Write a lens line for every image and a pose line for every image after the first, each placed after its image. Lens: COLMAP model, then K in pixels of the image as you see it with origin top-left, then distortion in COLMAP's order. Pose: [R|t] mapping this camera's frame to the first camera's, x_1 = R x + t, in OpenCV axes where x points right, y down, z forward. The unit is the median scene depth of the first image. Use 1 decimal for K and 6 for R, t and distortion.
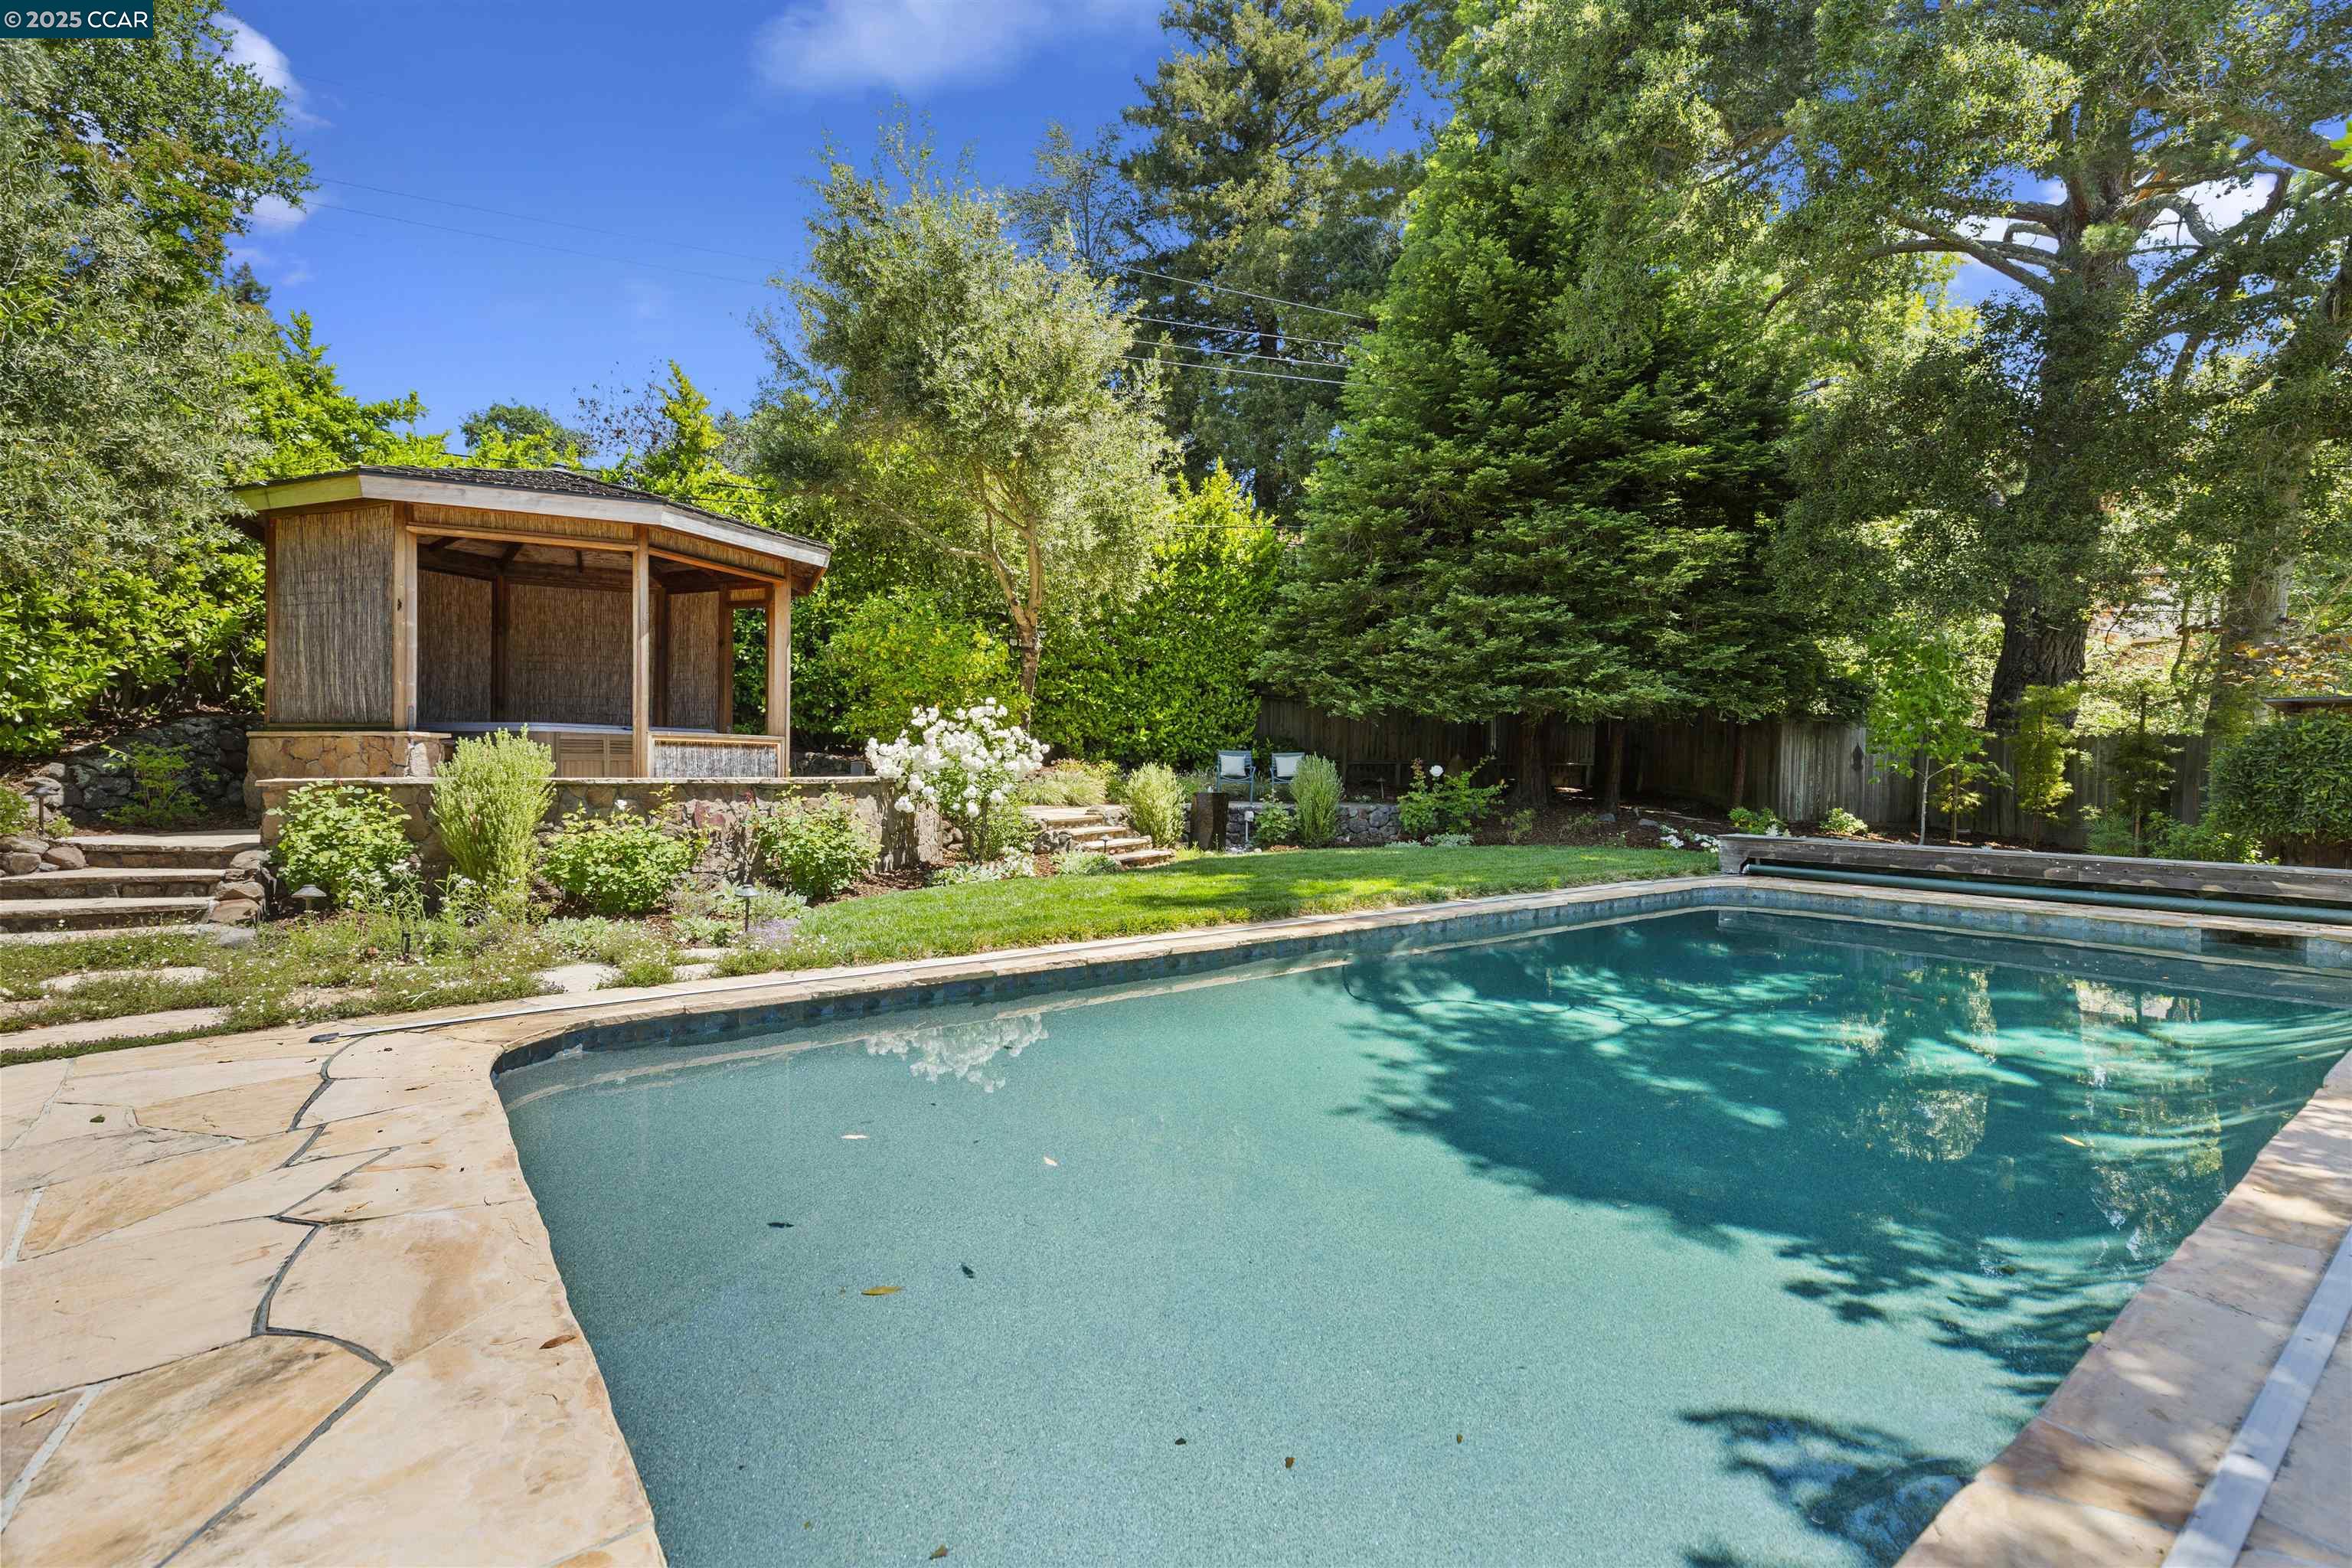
lens RADIAL K [[1054.3, 0, 1178.2], [0, 1054.3, 770.4], [0, 0, 1]] dist [0.008758, -0.001465]
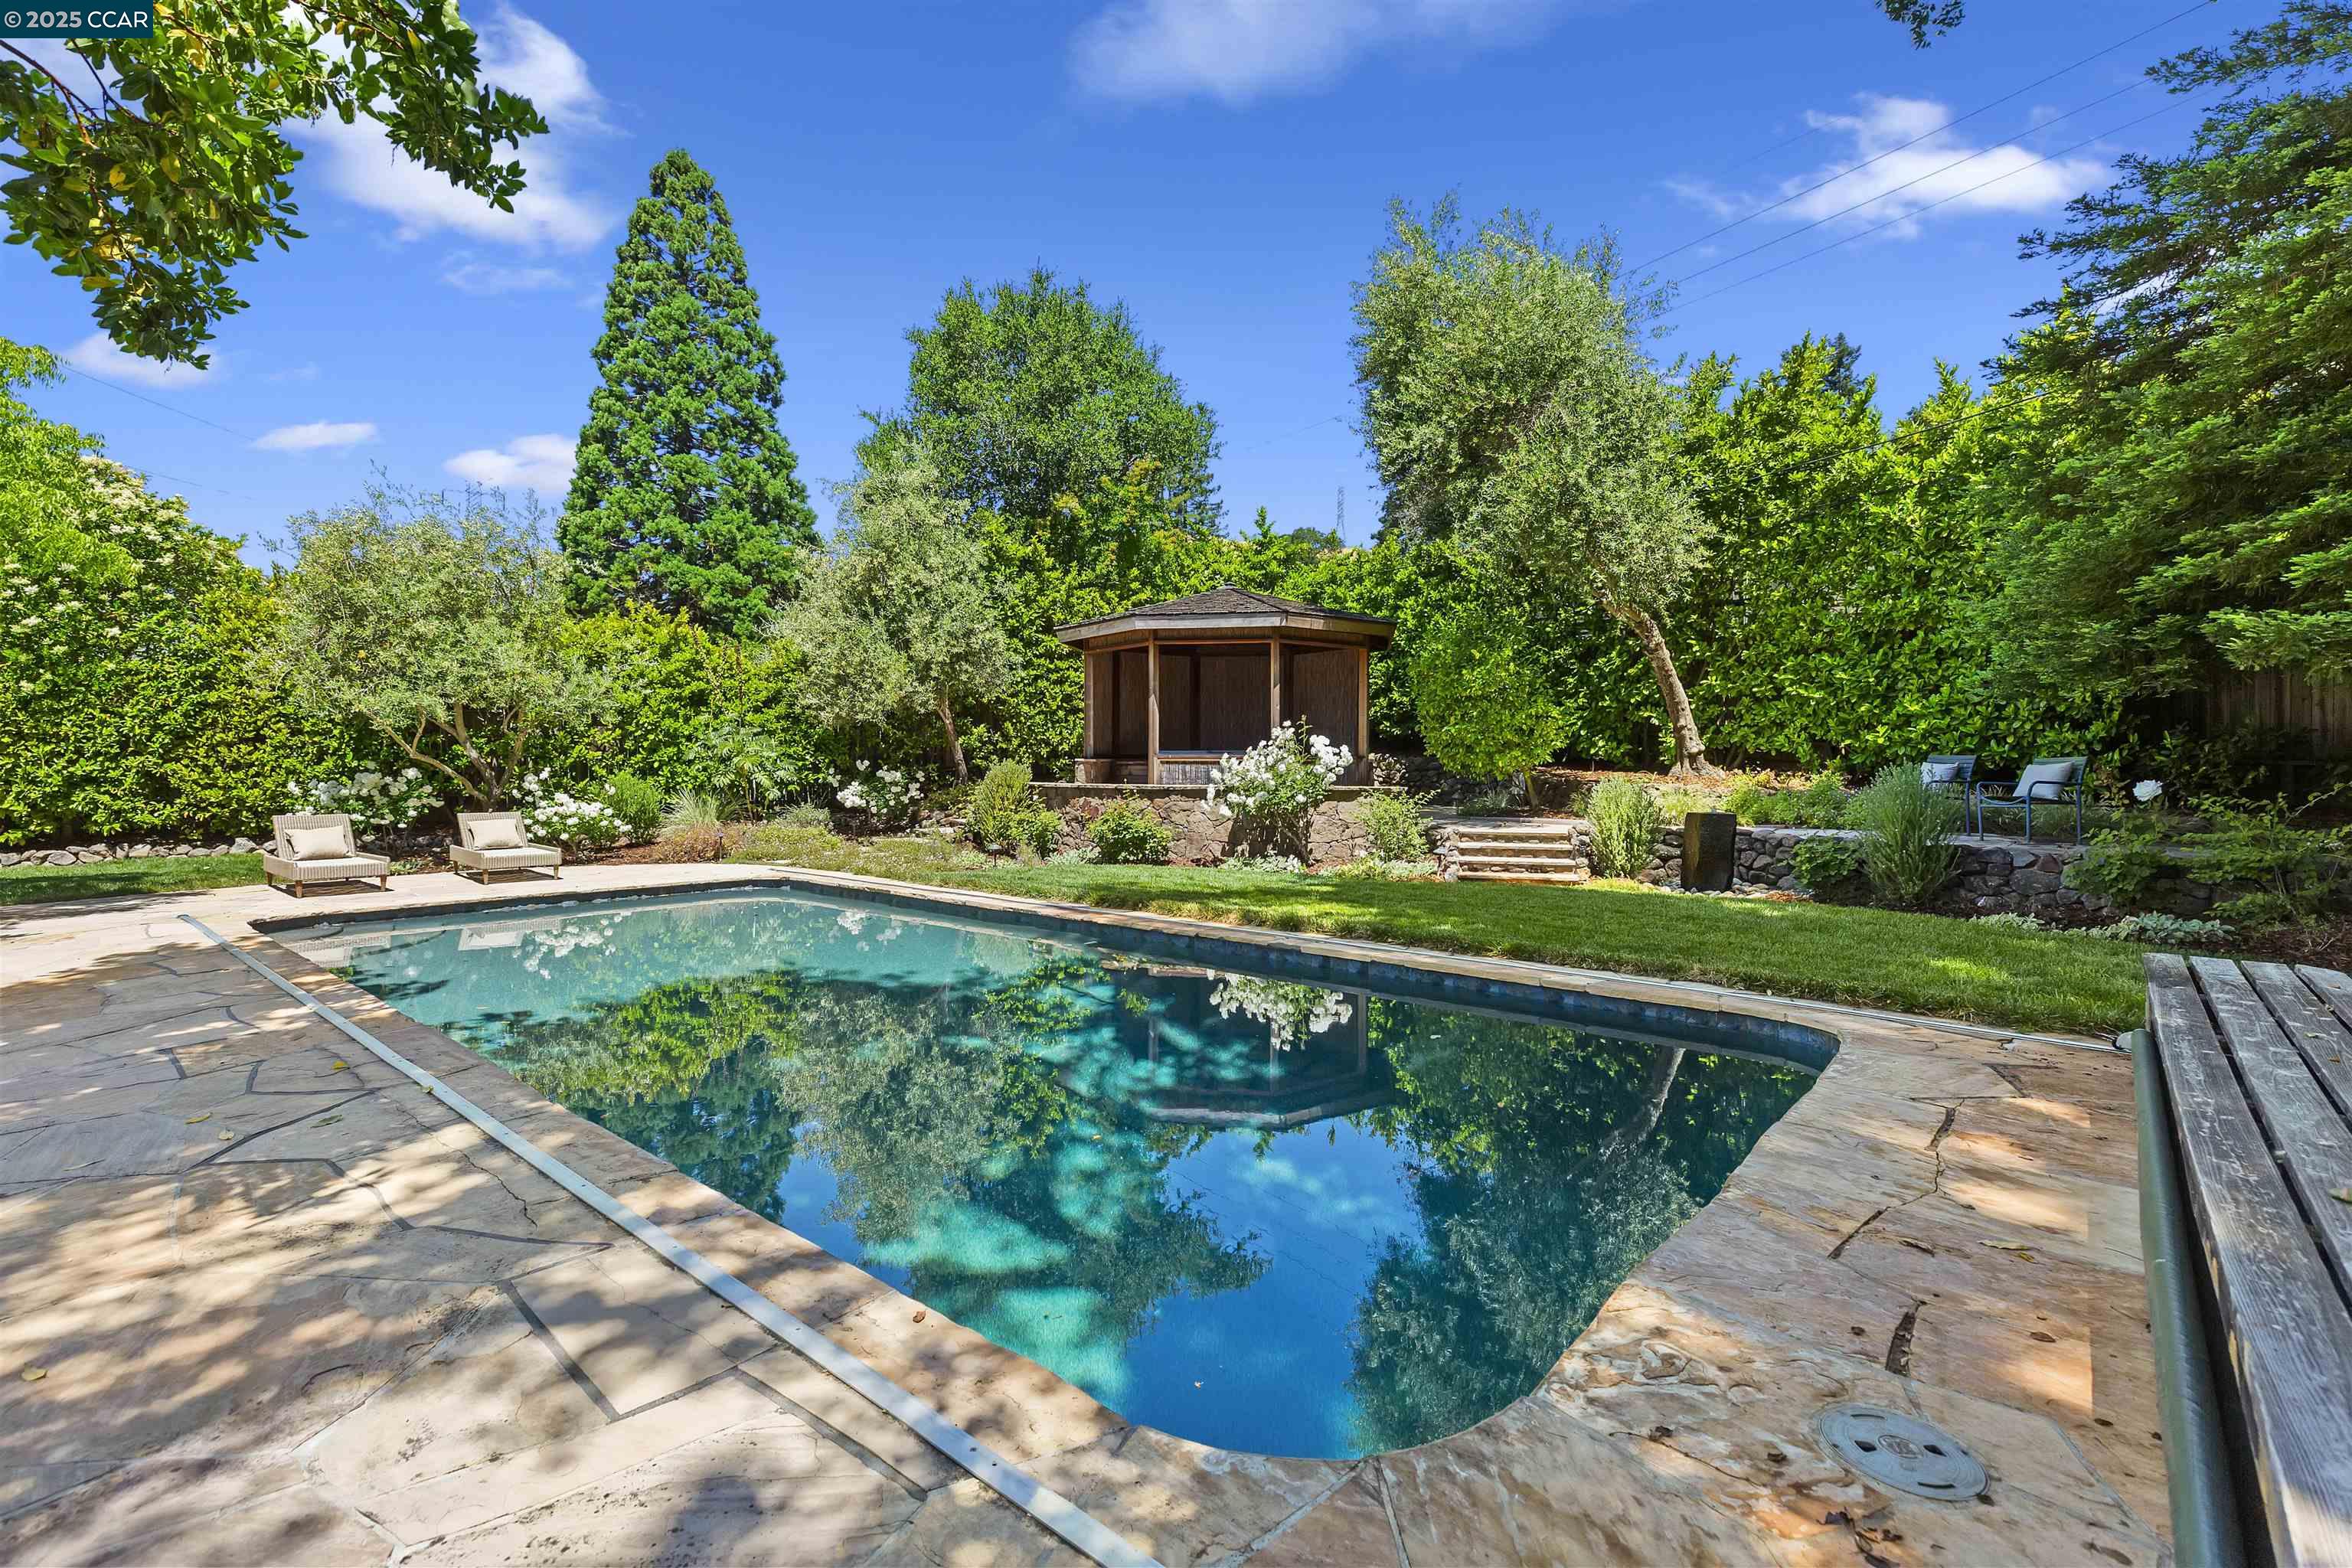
lens RADIAL K [[1054.3, 0, 1175.9], [0, 1054.3, 776.9], [0, 0, 1]] dist [0.008758, -0.001465]
pose [[0.209397, 0.003104, -0.977826, 0.679013], [-0.003968, 0.999989, 0.002324, -0.005331], [0.977823, 0.003394, 0.209407, 0.441433]]
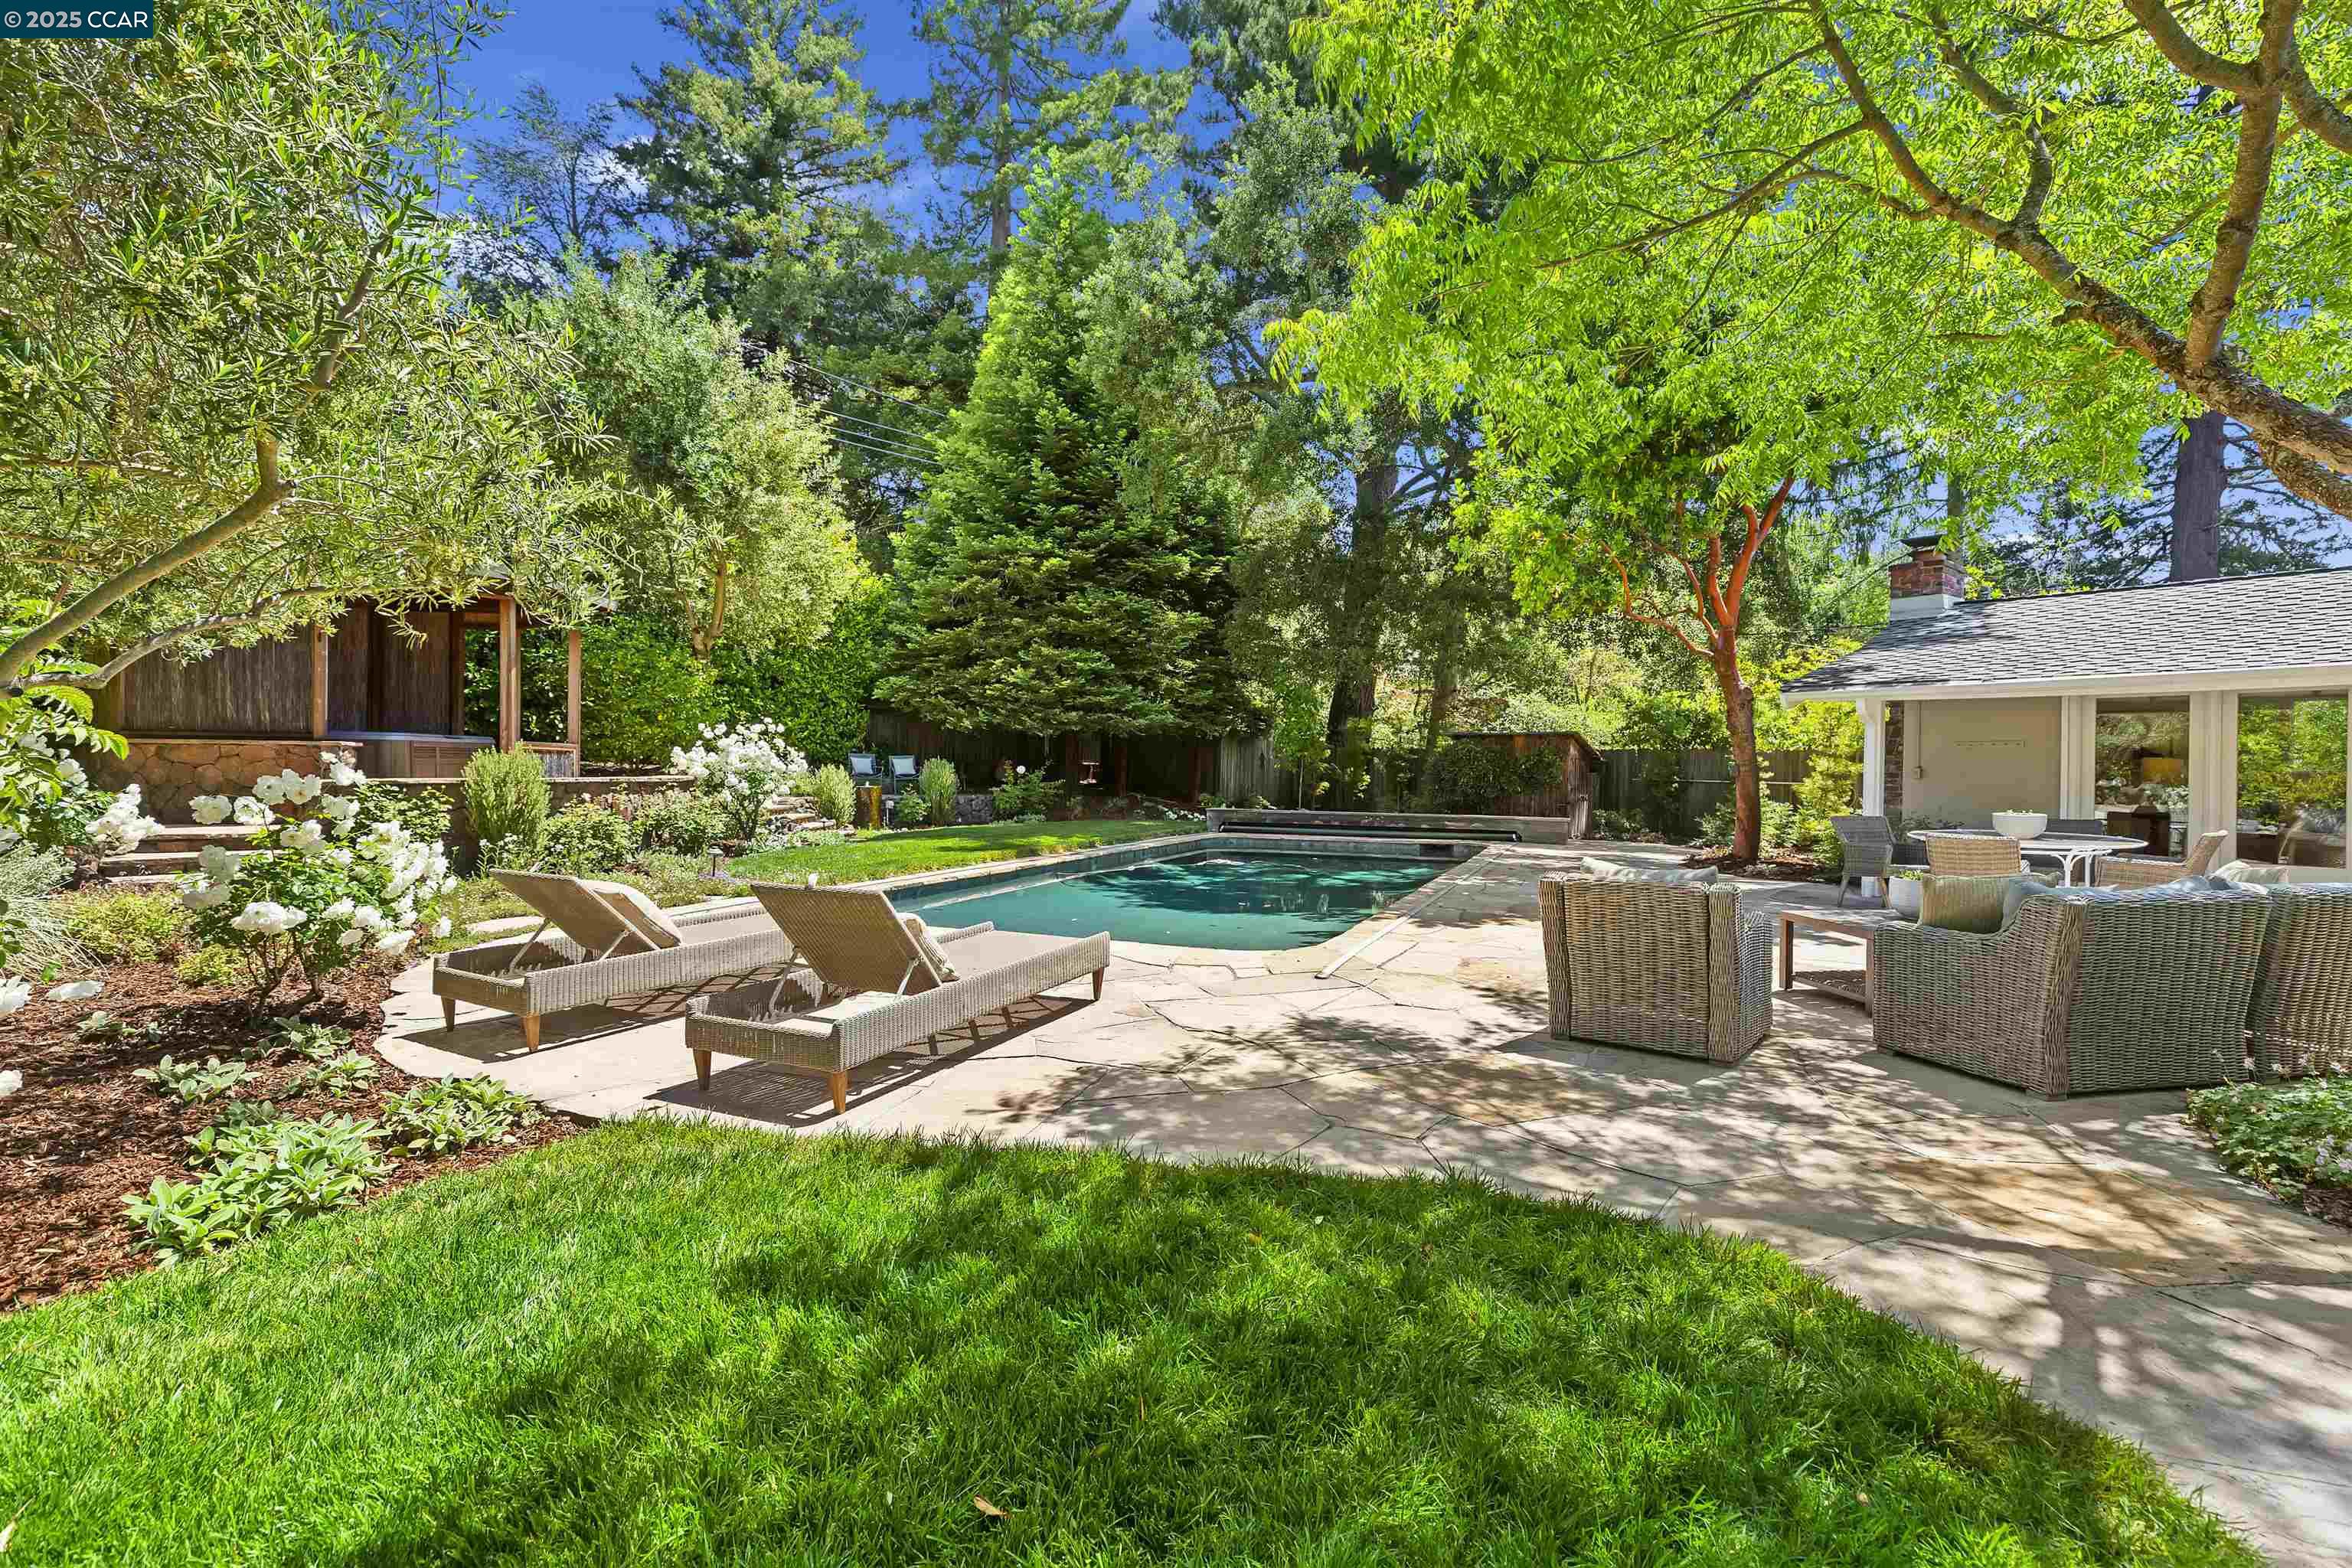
lens RADIAL K [[1054.3, 0, 1183.9], [0, 1054.3, 776.4], [0, 0, 1]] dist [0.008758, -0.001465]
pose [[0.860968, -0.005549, 0.508628, -0.288974], [0.000793, 0.999954, 0.009568, -0.003998], [-0.508658, -0.007835, 0.860933, -0.322787]]
